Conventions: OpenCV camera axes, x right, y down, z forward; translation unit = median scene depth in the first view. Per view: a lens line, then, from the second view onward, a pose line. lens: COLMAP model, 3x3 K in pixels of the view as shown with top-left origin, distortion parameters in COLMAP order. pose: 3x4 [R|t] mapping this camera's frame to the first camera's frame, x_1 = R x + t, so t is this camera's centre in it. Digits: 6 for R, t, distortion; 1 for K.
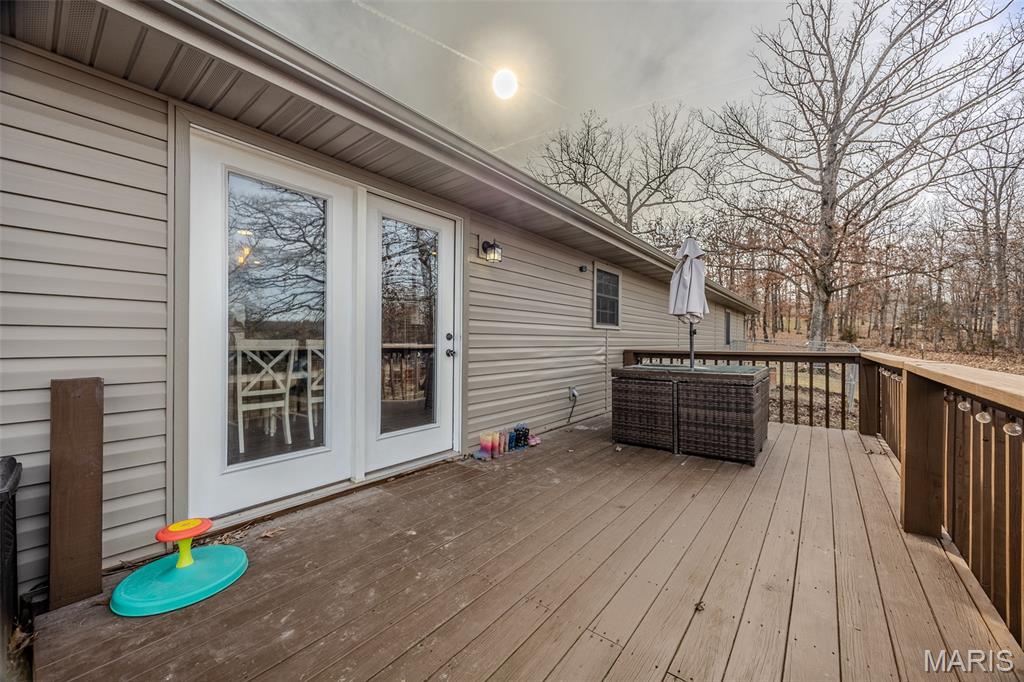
lens RADIAL K [[391.4, 0, 514.8], [0, 391.4, 341.9], [0, 0, 1]] dist [-0.001508, -0.000516]
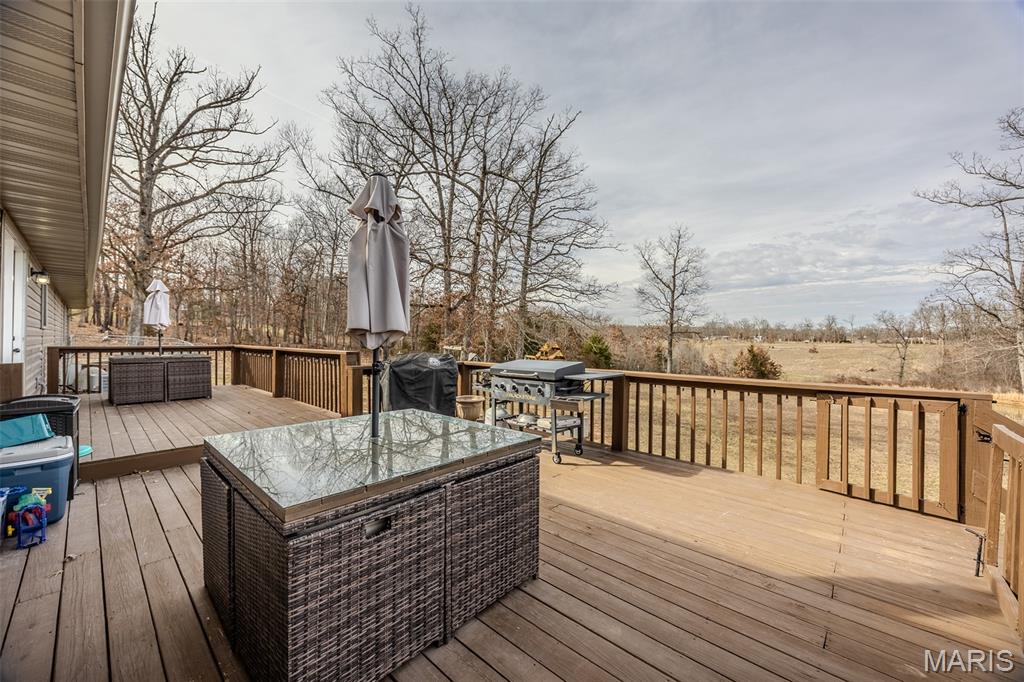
lens RADIAL K [[389.4, 0, 515.1], [0, 389.4, 341.5], [0, 0, 1]] dist [-0.000841, -0.000249]
pose [[0.073346, -0.010307, 0.997253, -0.263543], [-0.007200, 0.999915, 0.010864, -0.006955], [-0.997281, -0.007977, 0.073265, -0.160422]]
